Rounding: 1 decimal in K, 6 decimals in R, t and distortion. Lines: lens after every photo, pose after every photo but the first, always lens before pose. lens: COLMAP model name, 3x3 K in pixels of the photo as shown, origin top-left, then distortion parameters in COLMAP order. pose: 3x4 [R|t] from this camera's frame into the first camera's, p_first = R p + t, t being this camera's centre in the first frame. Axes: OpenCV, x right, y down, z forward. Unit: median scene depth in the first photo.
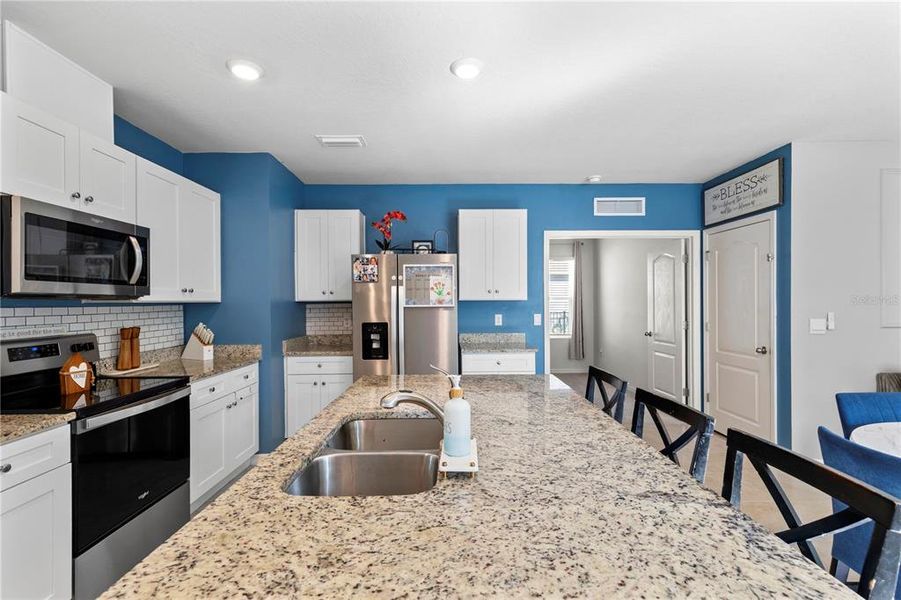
lens RADIAL K [[407.6, 0, 452.3], [0, 407.6, 300.4], [0, 0, 1]] dist [0.007950, -0.000567]
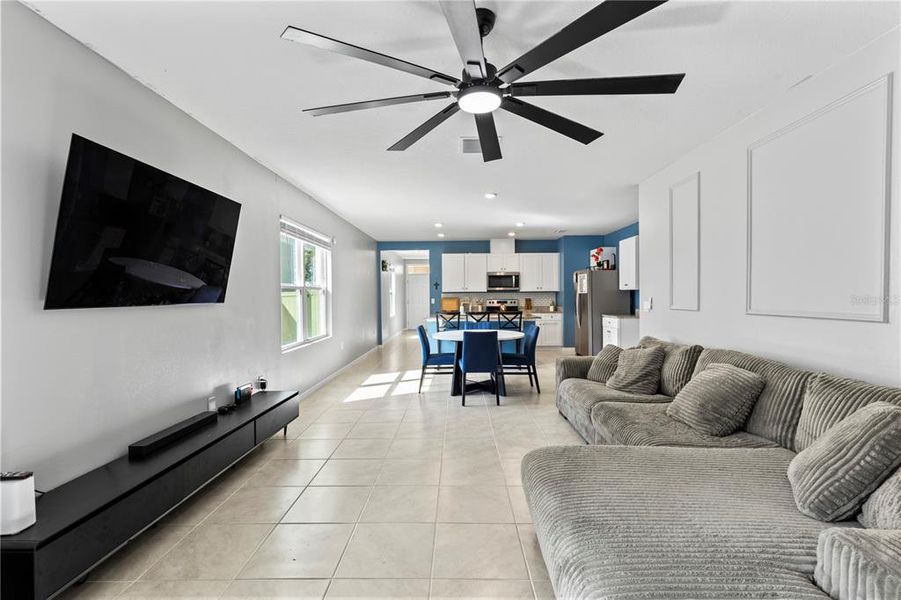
lens RADIAL K [[412.1, 0, 450.2], [0, 412.1, 303.6], [0, 0, 1]] dist [0.000673, 0.000226]
pose [[-0.022467, 0.026438, -0.999398, 2.255093], [0.008783, 0.999617, 0.026246, 0.006573], [0.999709, -0.008188, -0.022691, 0.310225]]
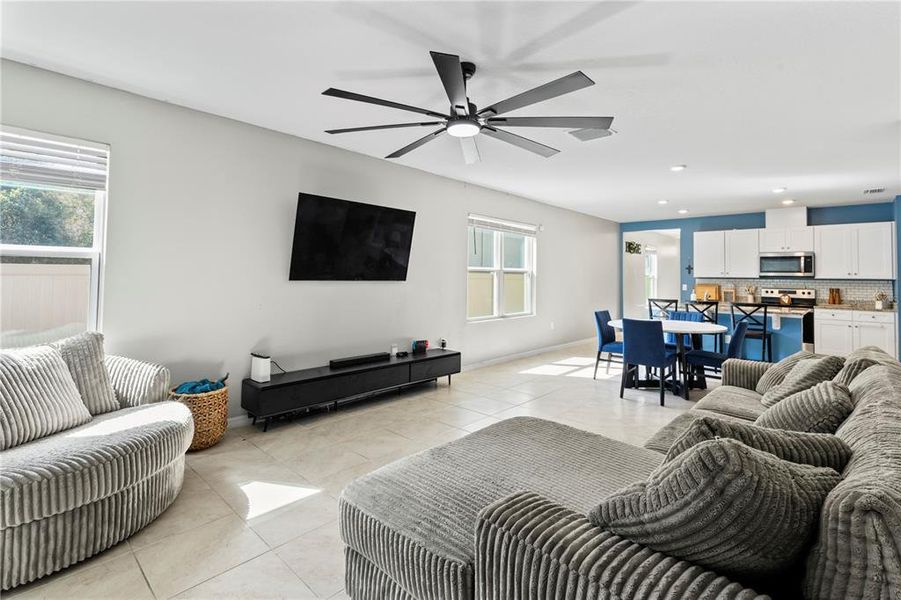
lens RADIAL K [[433.6, 0, 441.1], [0, 433.6, 265.2], [0, 0, 1]] dist [0.013115, 0.000356]
pose [[-0.695345, -0.023500, -0.718292, 2.276495], [-0.009533, 0.999679, -0.023478, 0.005563], [0.718613, -0.009478, -0.695346, 0.893344]]
